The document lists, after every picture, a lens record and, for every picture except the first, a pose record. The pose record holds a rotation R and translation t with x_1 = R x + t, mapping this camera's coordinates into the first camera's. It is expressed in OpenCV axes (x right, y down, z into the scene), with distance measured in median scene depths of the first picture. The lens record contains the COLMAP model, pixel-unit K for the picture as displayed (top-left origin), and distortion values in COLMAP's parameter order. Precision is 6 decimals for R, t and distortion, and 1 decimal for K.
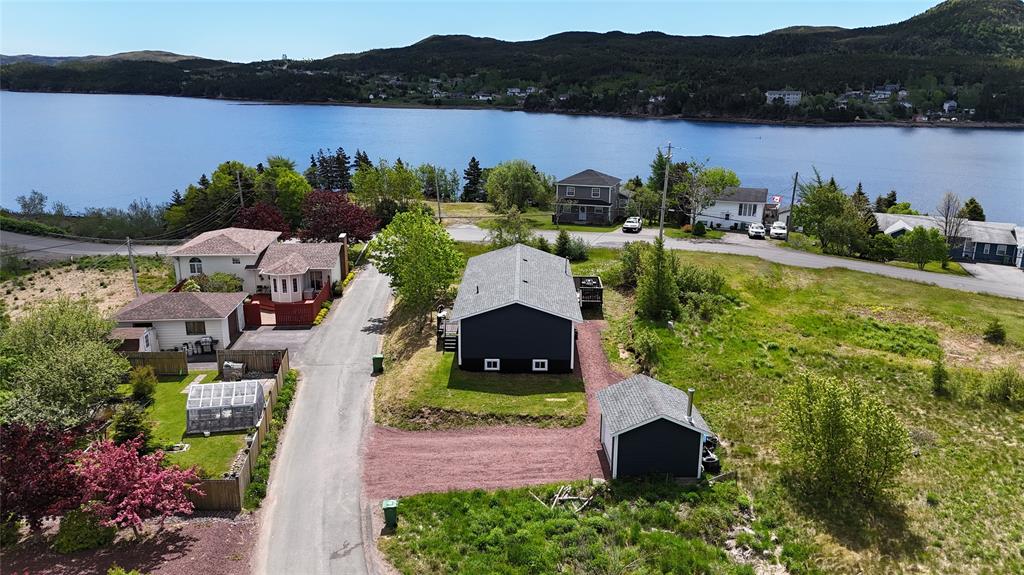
lens RADIAL K [[749.3, 0, 515.7], [0, 749.3, 287.3], [0, 0, 1]] dist [0.063625, -0.056354]
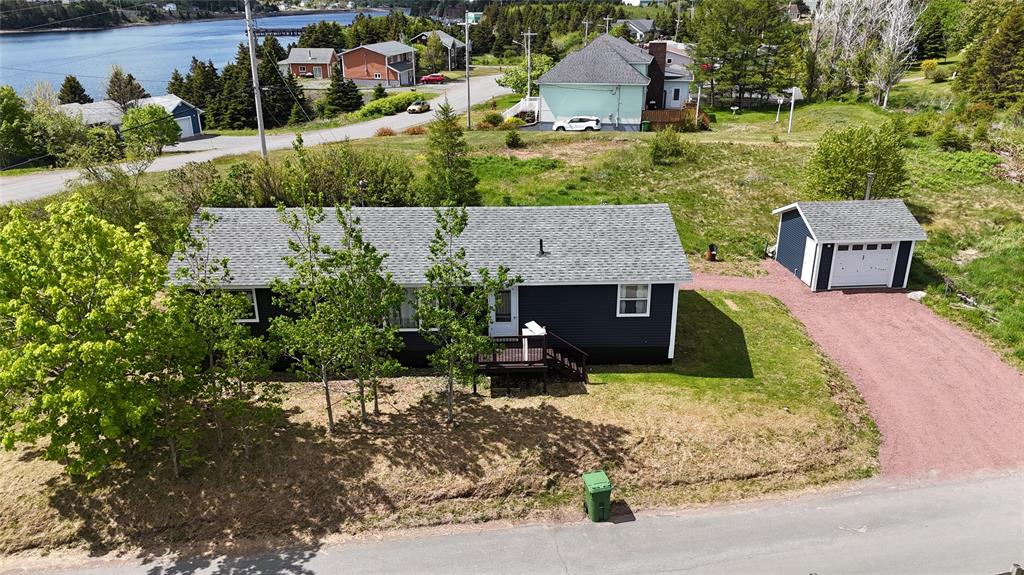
lens RADIAL K [[749.3, 0, 510.8], [0, 749.3, 293.8], [0, 0, 1]] dist [0.063625, -0.056354]
pose [[-0.031810, -0.375853, 0.926133, -0.547790], [0.274950, 0.887562, 0.369644, -0.165464], [-0.960932, 0.266399, 0.075107, 1.057909]]
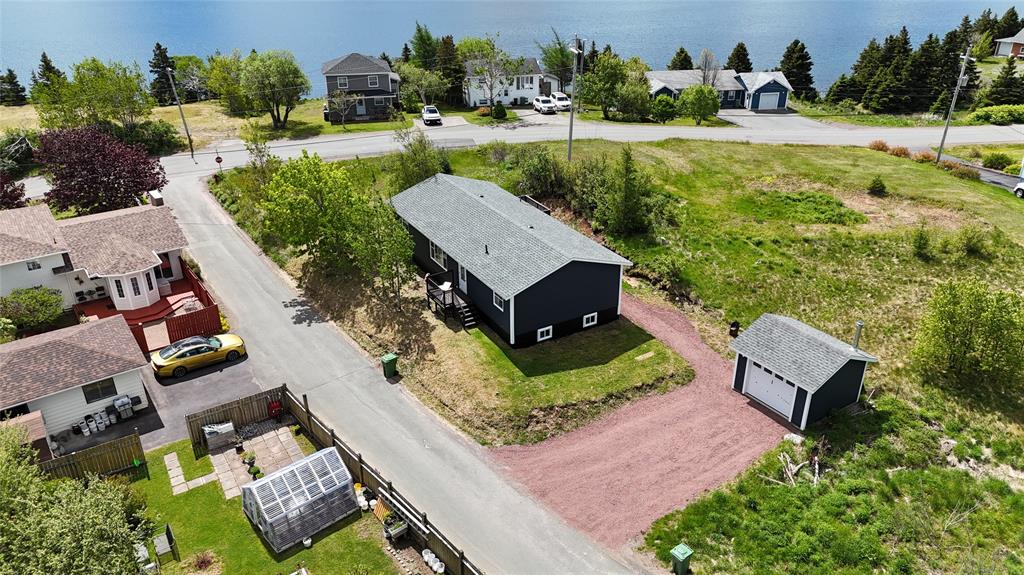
lens RADIAL K [[749.3, 0, 512.7], [0, 749.3, 296.0], [0, 0, 1]] dist [0.063625, -0.056354]
pose [[0.856531, -0.244865, 0.454308, -0.444779], [0.148419, 0.959962, 0.237582, -0.149275], [-0.494293, -0.136068, 0.858580, 0.281647]]
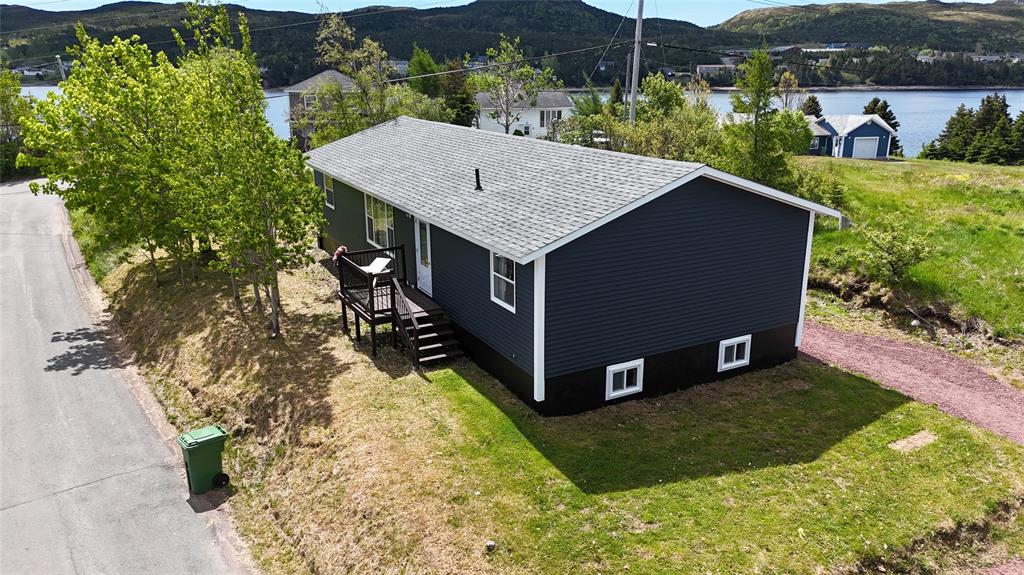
lens RADIAL K [[749.3, 0, 514.4], [0, 749.3, 294.9], [0, 0, 1]] dist [0.063625, -0.056354]
pose [[0.869001, -0.153874, 0.470278, -0.221437], [0.140102, 0.988041, 0.064397, 0.038902], [-0.474562, 0.009926, 0.880166, 0.733258]]
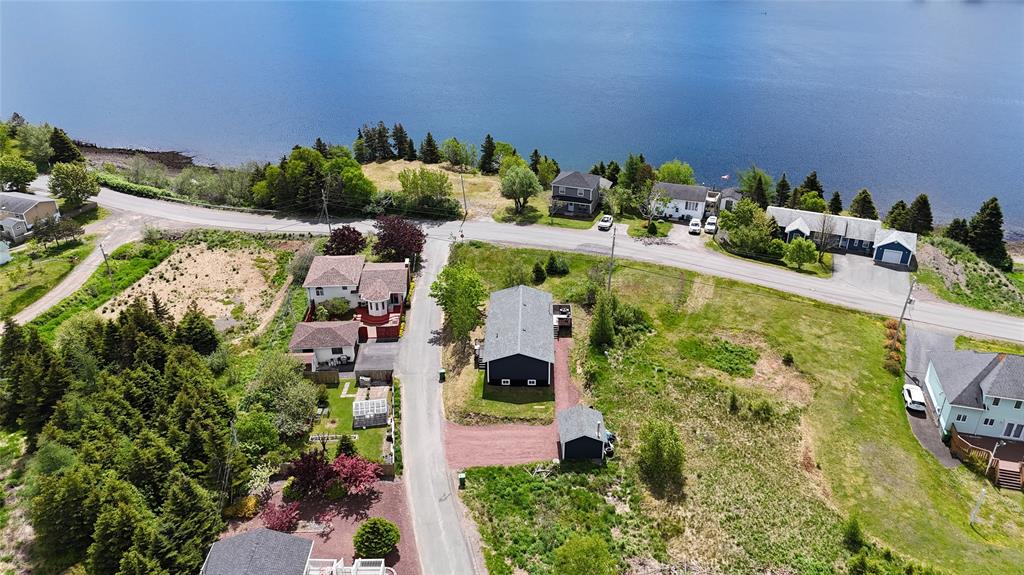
lens RADIAL K [[749.3, 0, 514.1], [0, 749.3, 280.1], [0, 0, 1]] dist [0.063625, -0.056354]
pose [[0.999853, -0.001315, -0.017109, 0.021136], [0.004735, 0.979495, 0.201412, -0.515542], [0.016494, -0.201464, 0.979357, -0.759914]]
